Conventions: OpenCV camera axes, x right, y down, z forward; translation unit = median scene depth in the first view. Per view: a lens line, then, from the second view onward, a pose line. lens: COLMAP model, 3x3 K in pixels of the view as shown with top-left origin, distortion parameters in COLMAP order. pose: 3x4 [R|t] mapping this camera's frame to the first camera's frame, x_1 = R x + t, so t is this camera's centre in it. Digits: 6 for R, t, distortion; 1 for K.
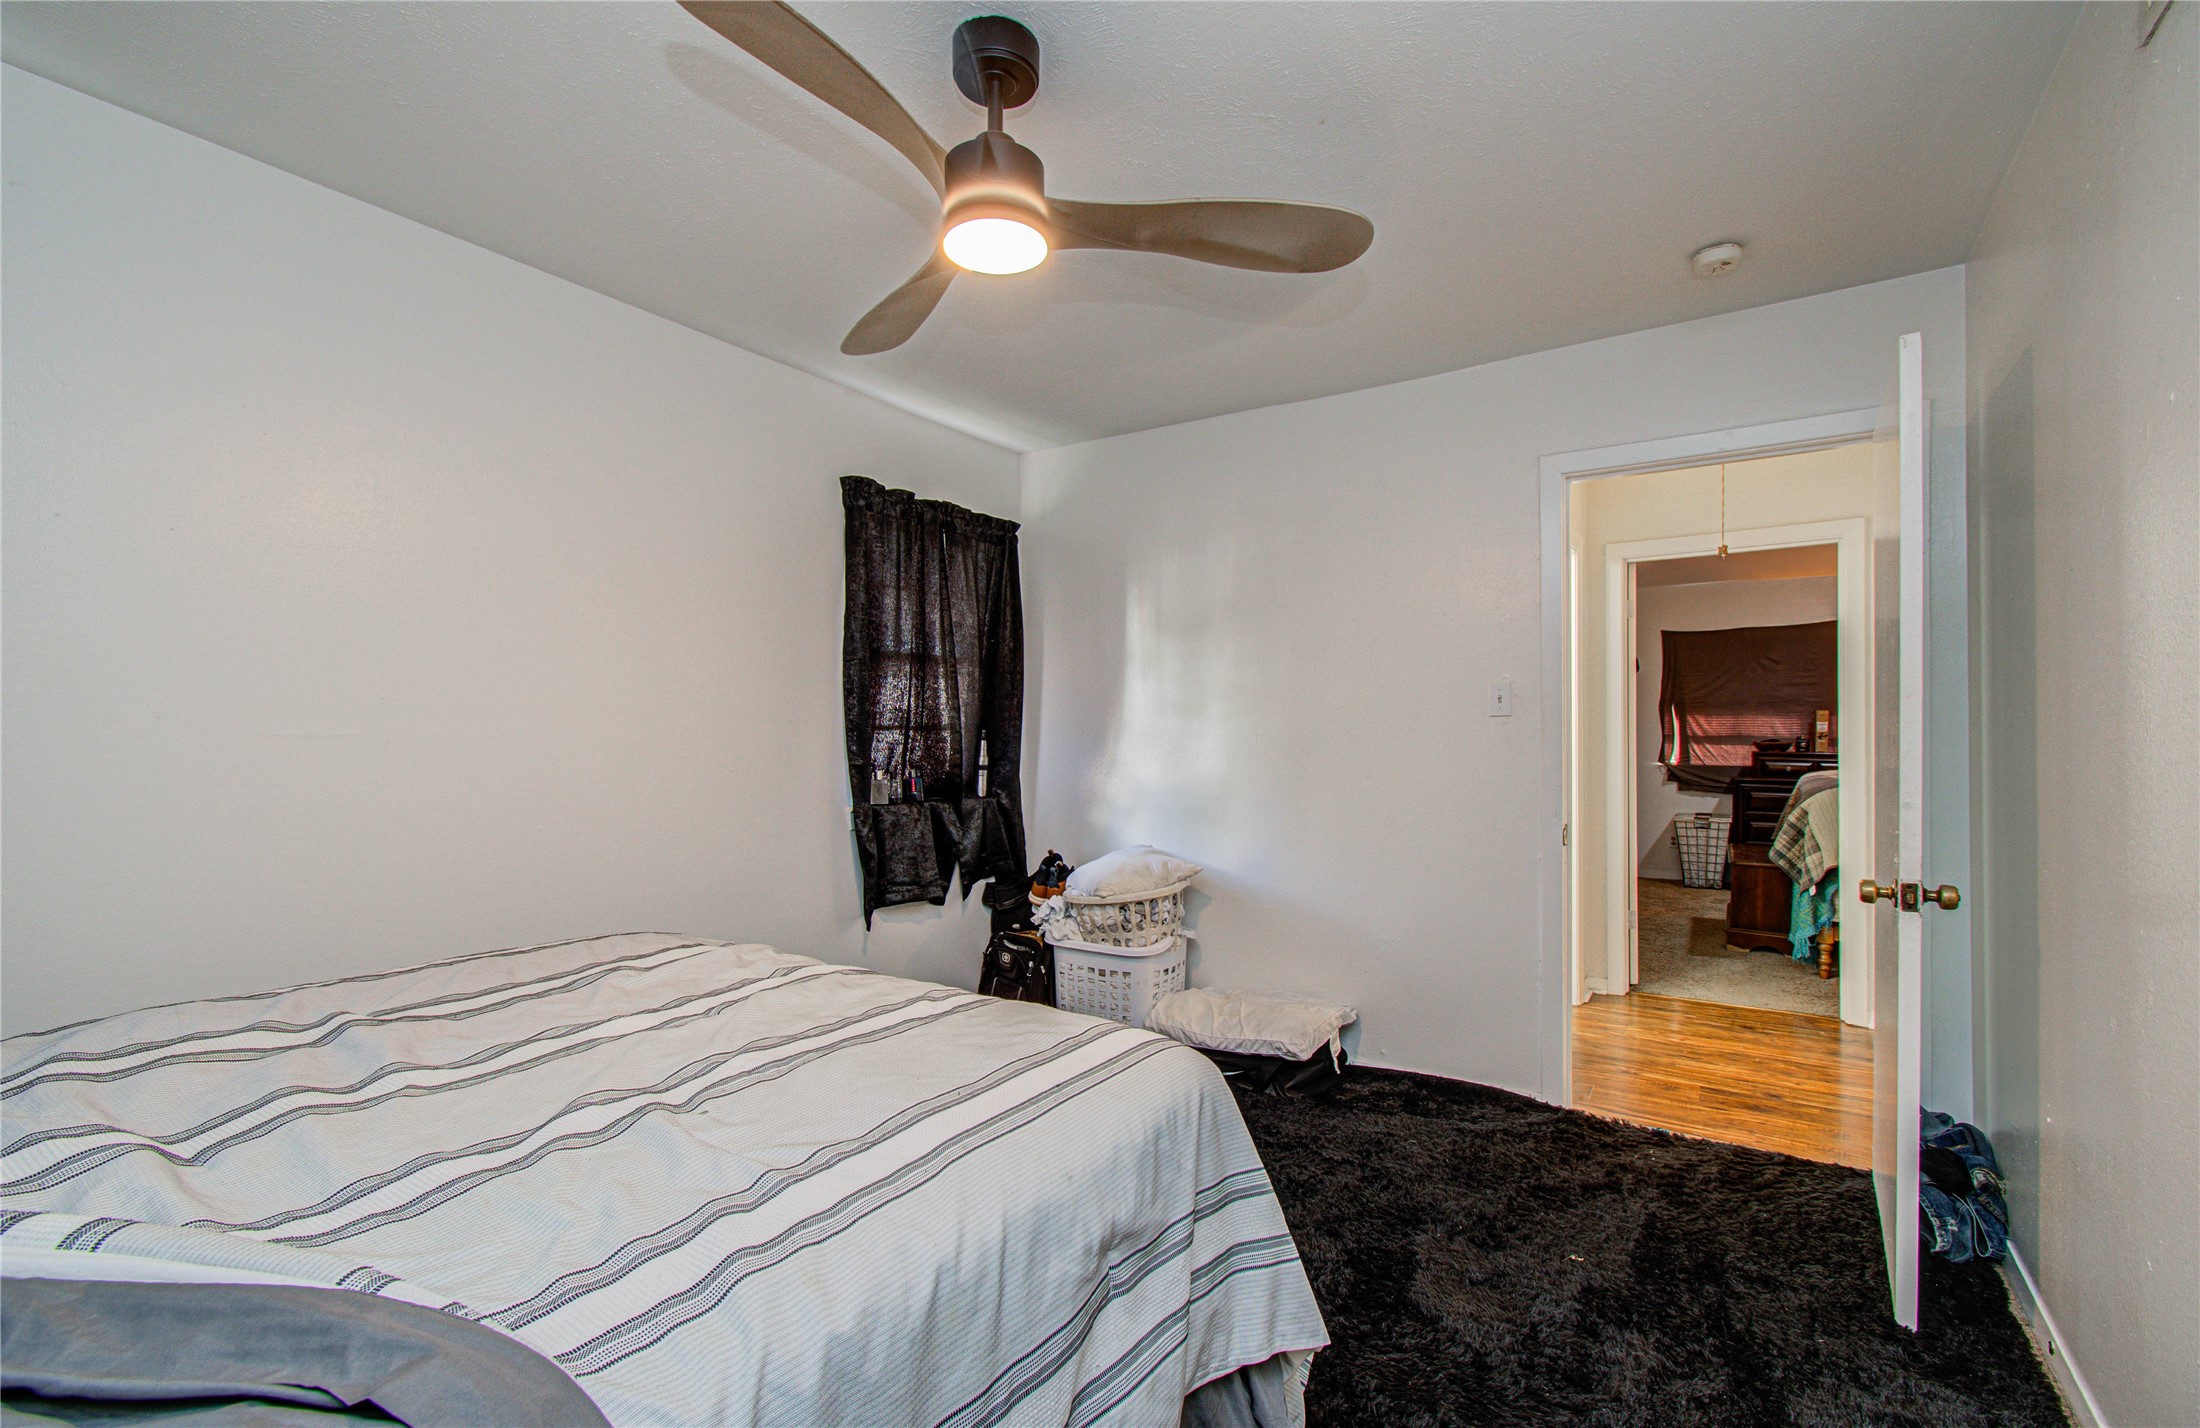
lens RADIAL K [[943.7, 0, 1100.0], [0, 943.7, 714.0], [0, 0, 1]] dist [0.013300, 0.000310]
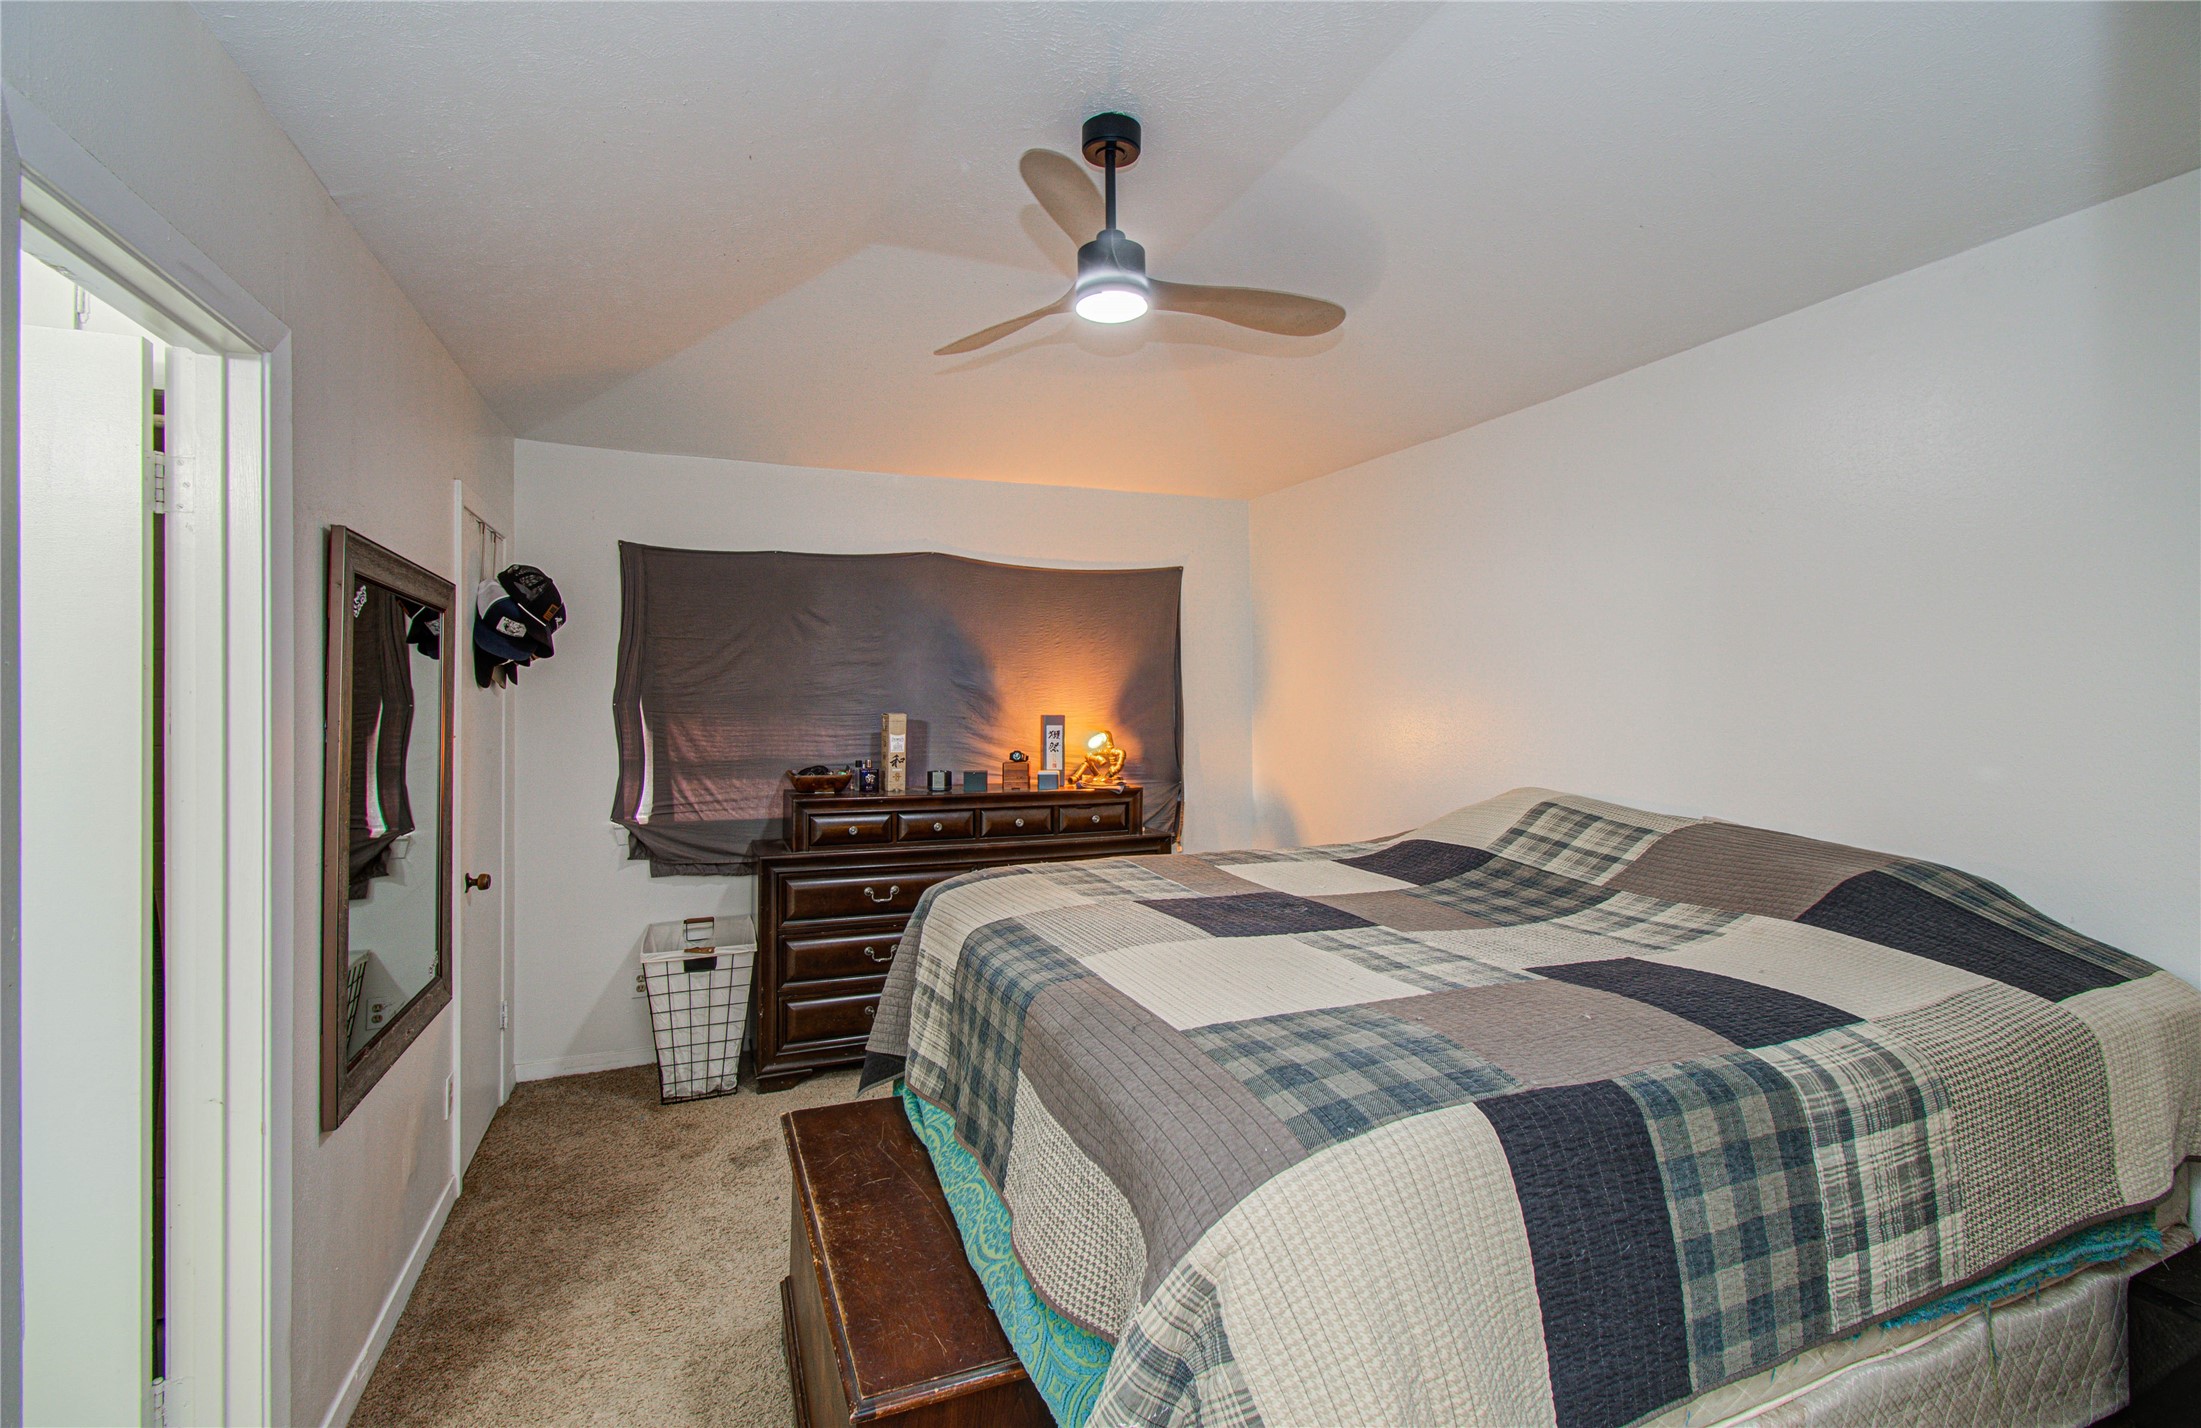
lens RADIAL K [[972.9, 0, 1106.1], [0, 972.9, 721.9], [0, 0, 1]] dist [-0.000559, 0.000058]
pose [[0.555927, -0.017241, 0.831052, 0.350871], [-0.014256, 0.999440, 0.030270, -0.017454], [-0.831109, -0.028675, 0.555370, 0.572286]]
